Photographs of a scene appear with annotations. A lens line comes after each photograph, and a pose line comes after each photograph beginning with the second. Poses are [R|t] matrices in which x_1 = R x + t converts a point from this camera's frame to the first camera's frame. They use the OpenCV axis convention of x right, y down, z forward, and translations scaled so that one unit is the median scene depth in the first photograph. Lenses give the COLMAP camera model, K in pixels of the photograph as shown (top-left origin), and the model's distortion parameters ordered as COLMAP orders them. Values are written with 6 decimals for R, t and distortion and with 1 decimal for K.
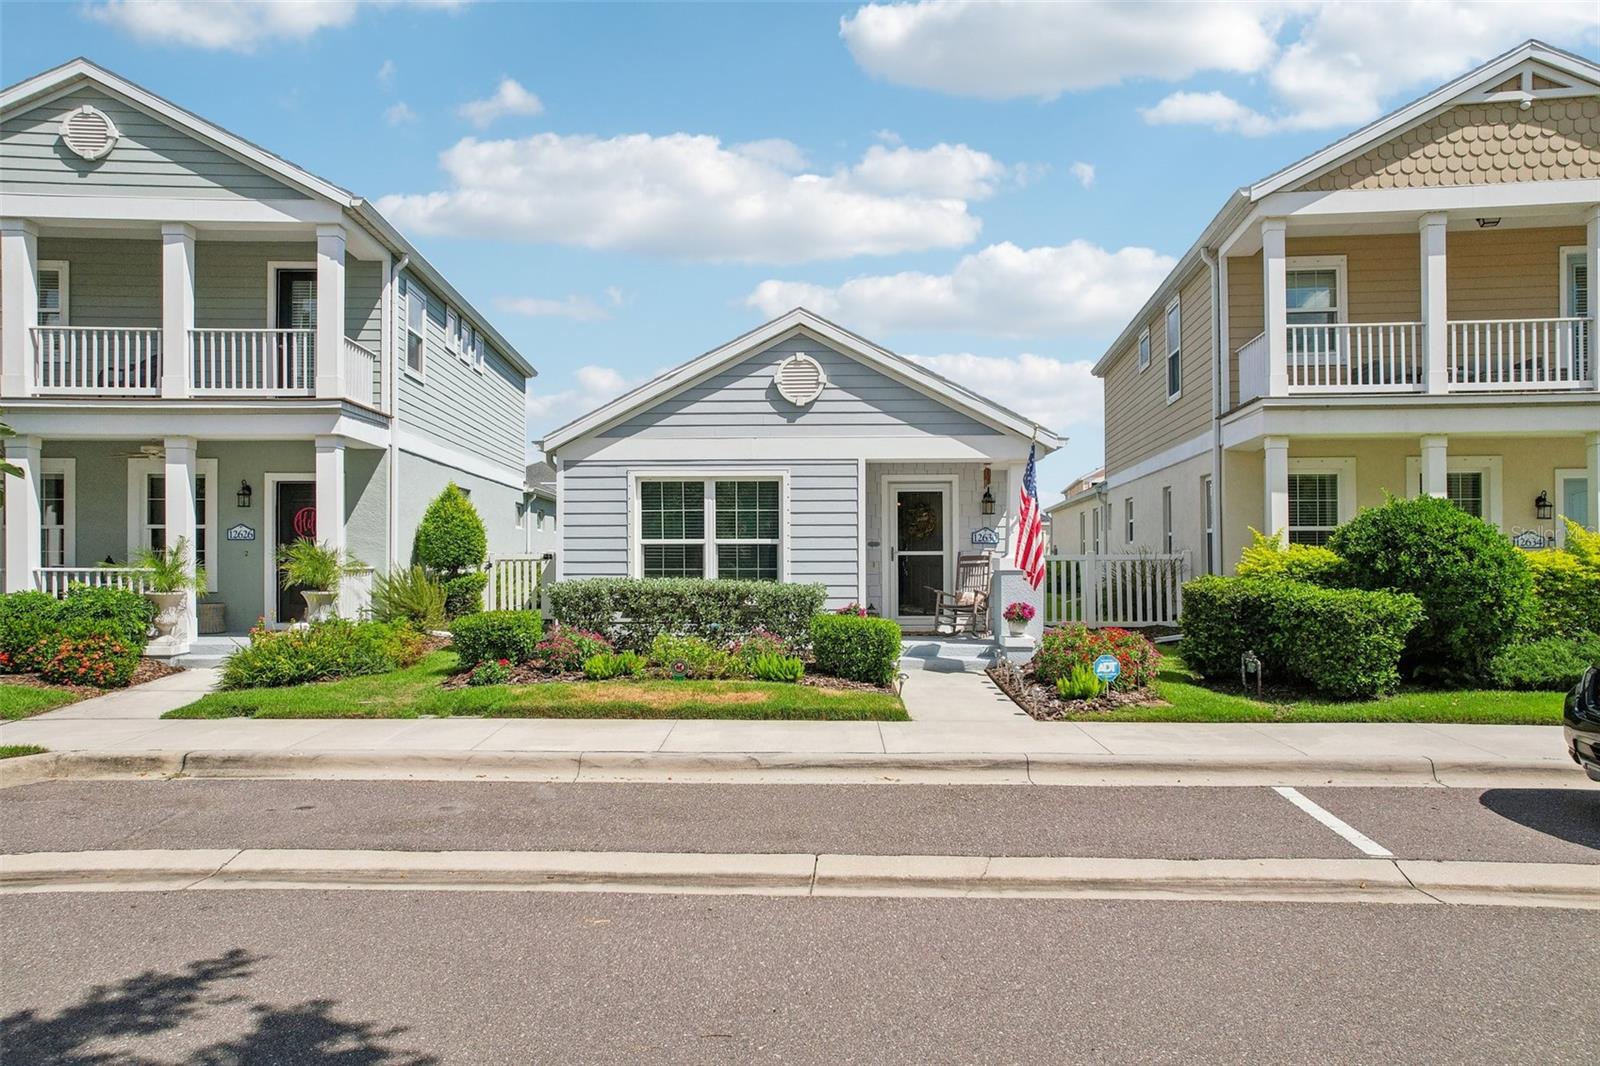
lens RADIAL K [[1147.9, 0, 800.0], [0, 1147.9, 533.0], [0, 0, 1]] dist [-0.048977, -0.000133]
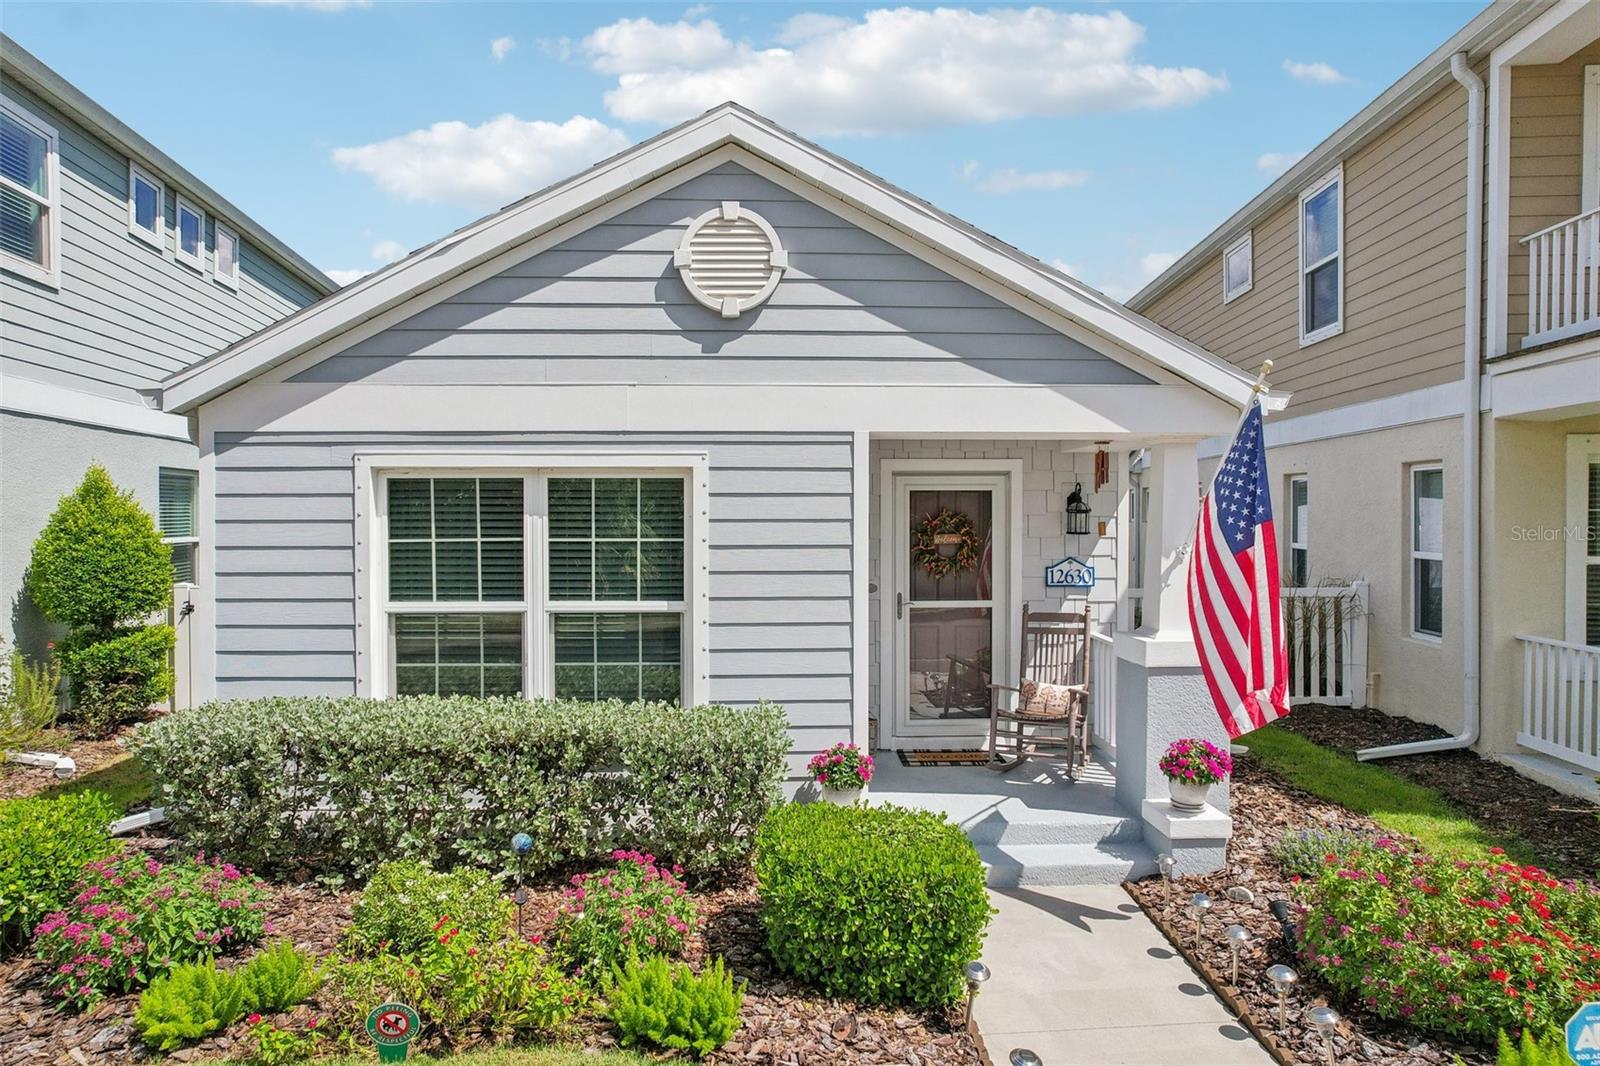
lens RADIAL K [[1147.9, 0, 800.0], [0, 1147.9, 533.0], [0, 0, 1]] dist [-0.048977, -0.000133]
pose [[0.997799, 0.001472, 0.066289, -0.002317], [-0.003756, 0.999403, 0.034336, -0.039108], [-0.066198, -0.034509, 0.997210, 0.530195]]
